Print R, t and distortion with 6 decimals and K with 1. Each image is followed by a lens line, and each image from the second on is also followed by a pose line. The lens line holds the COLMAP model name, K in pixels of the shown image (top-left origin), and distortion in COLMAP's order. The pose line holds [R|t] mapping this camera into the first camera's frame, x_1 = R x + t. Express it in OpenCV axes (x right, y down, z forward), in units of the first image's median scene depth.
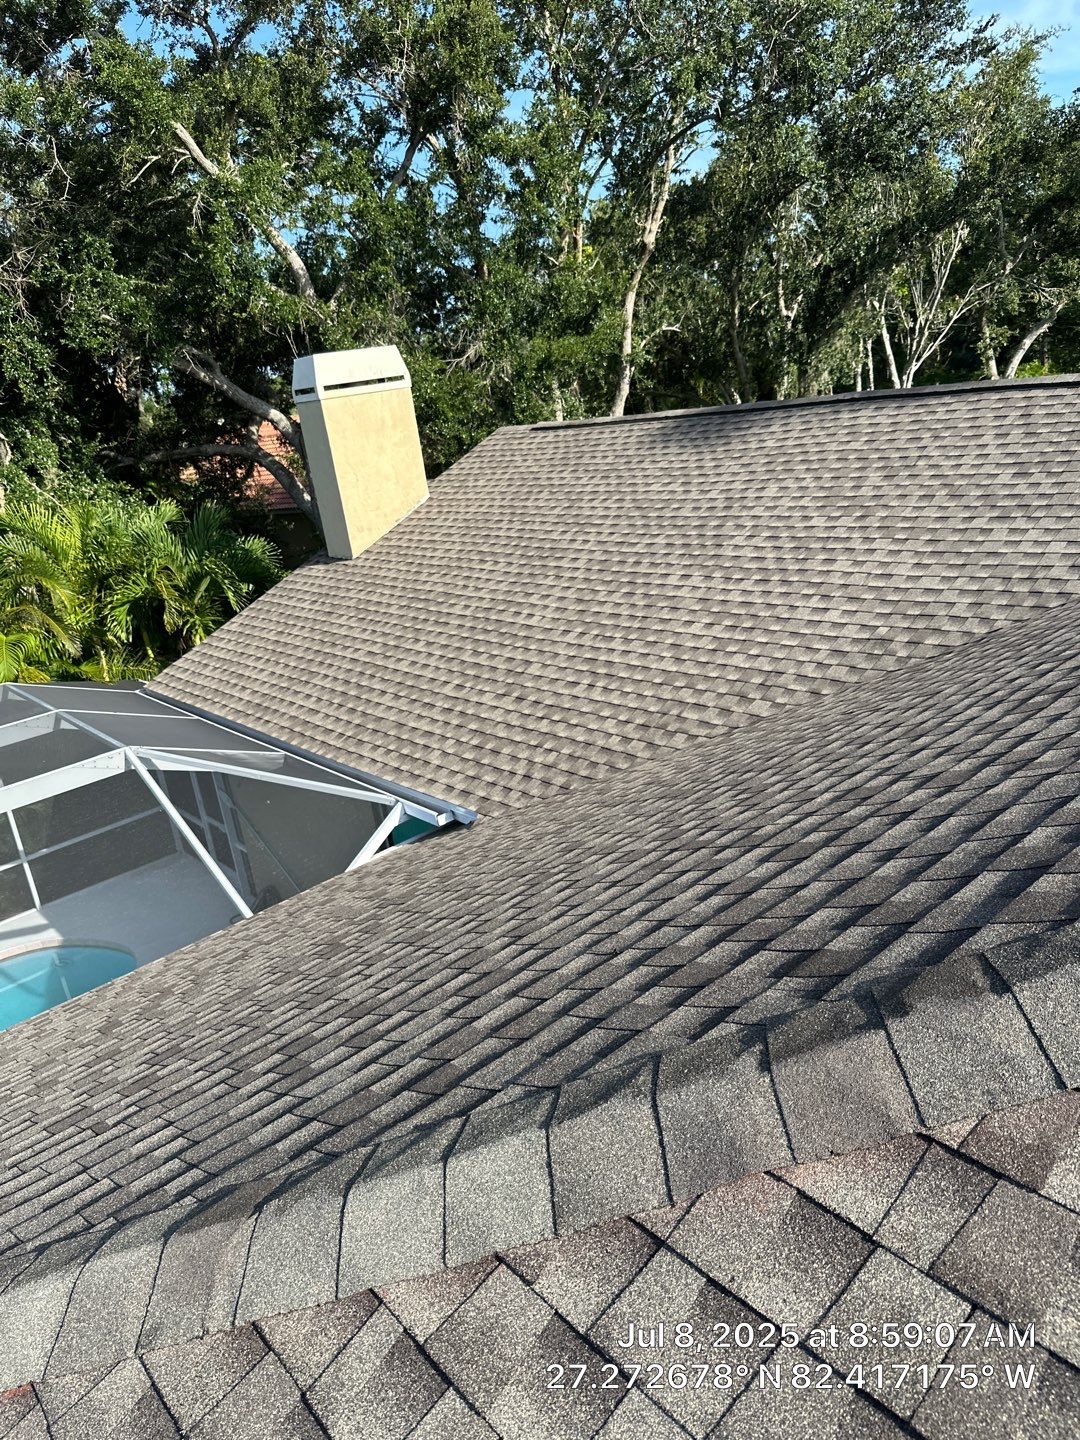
lens RADIAL K [[1023.6, 0, 539.8], [0, 1023.6, 718.8], [0, 0, 1]] dist [0.039461, -0.000077]
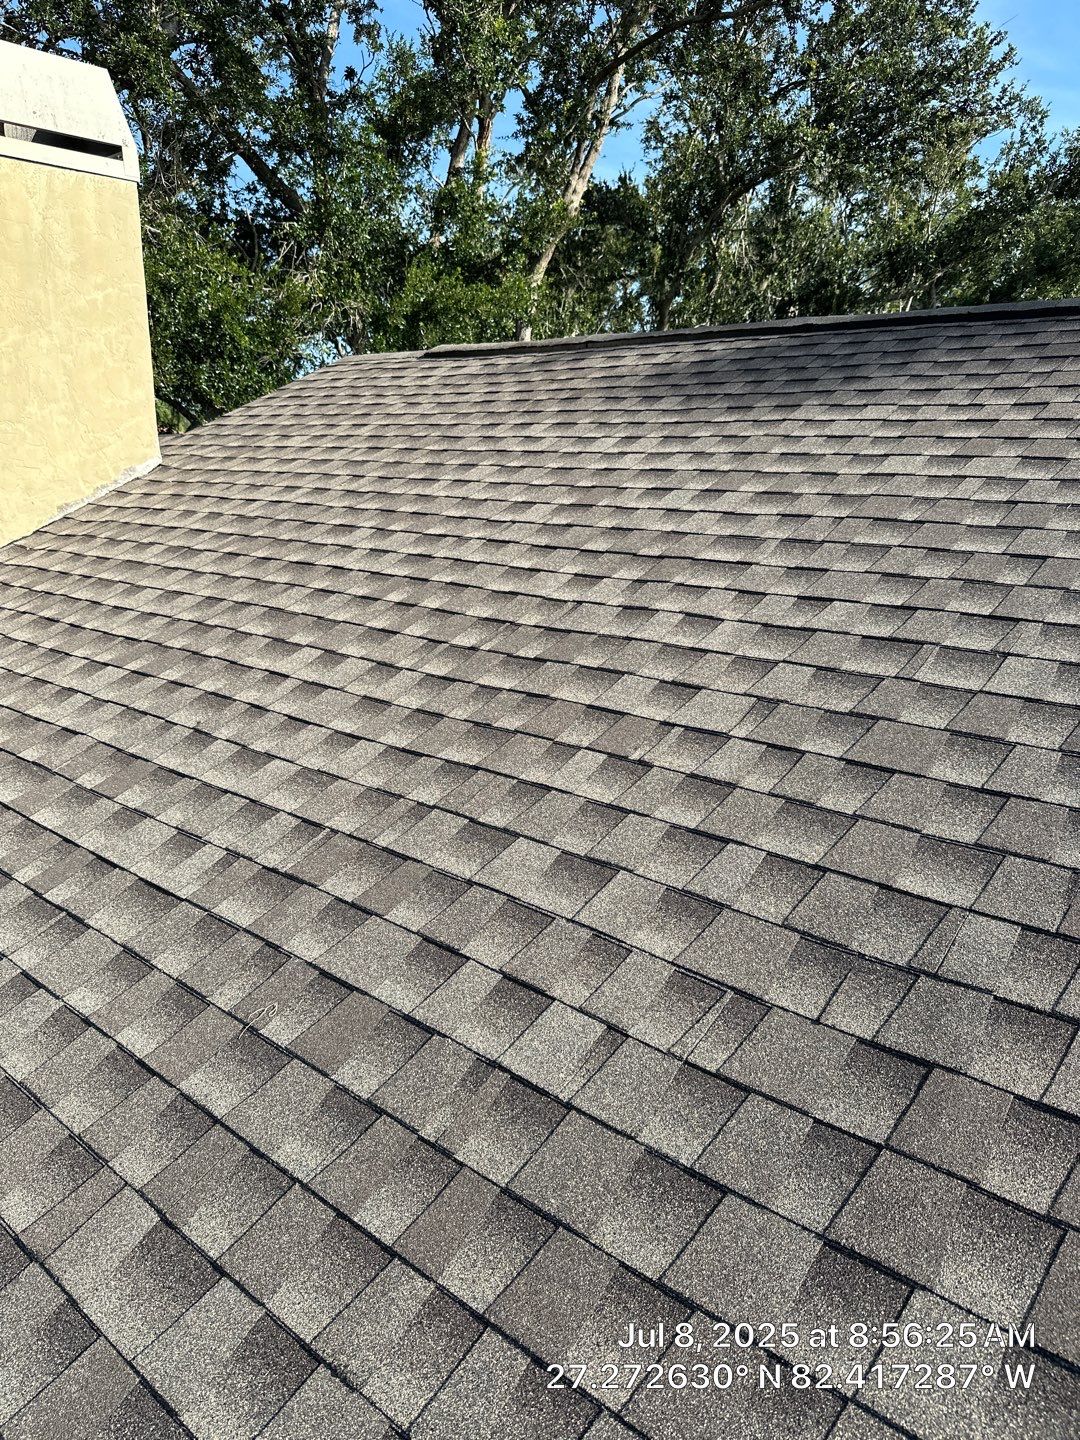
lens RADIAL K [[1023.6, 0, 540.7], [0, 1023.6, 720.0], [0, 0, 1]] dist [0.039461, -0.000077]
pose [[0.975446, 0.096559, 0.197943, -0.035535], [-0.081086, 0.993089, -0.084854, -0.102308], [-0.204769, 0.066720, 0.976534, 0.631784]]
